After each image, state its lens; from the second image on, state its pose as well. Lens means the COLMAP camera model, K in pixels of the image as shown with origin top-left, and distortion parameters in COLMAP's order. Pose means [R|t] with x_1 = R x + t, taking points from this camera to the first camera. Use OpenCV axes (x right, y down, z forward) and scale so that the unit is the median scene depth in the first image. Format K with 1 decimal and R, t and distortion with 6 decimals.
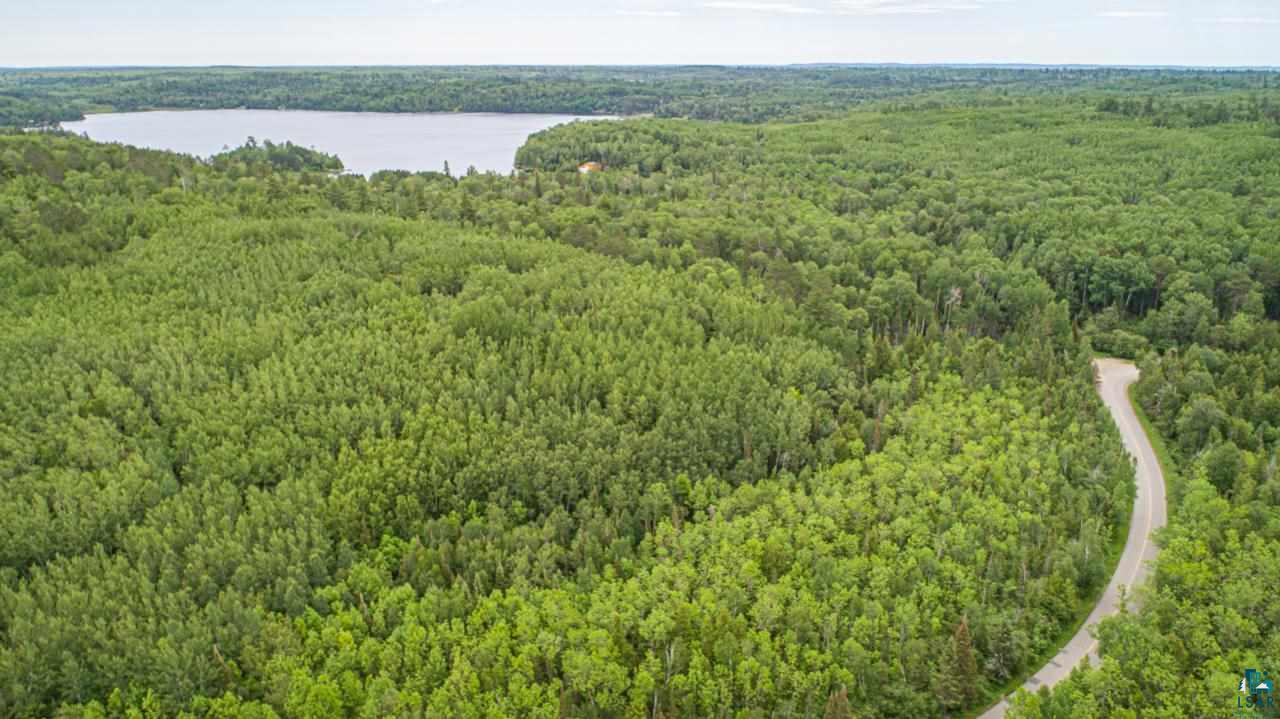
lens RADIAL K [[829.8, 0, 640.0], [0, 829.8, 359.5], [0, 0, 1]] dist [-0.013855, 0.005446]
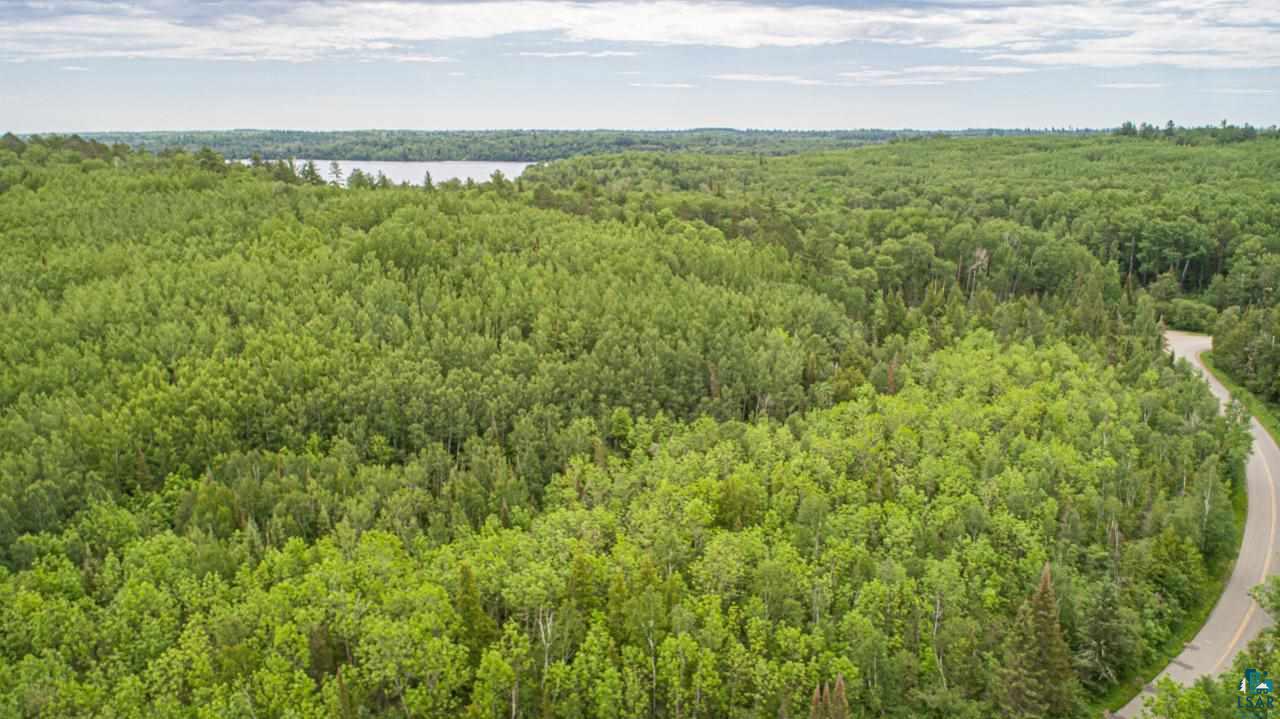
lens RADIAL K [[829.8, 0, 640.0], [0, 829.8, 359.5], [0, 0, 1]] dist [-0.013855, 0.005446]
pose [[0.999923, 0.004608, -0.011552, 0.080290], [-0.005387, 0.997644, -0.068390, 0.151597], [0.011209, 0.068447, 0.997592, 0.294775]]
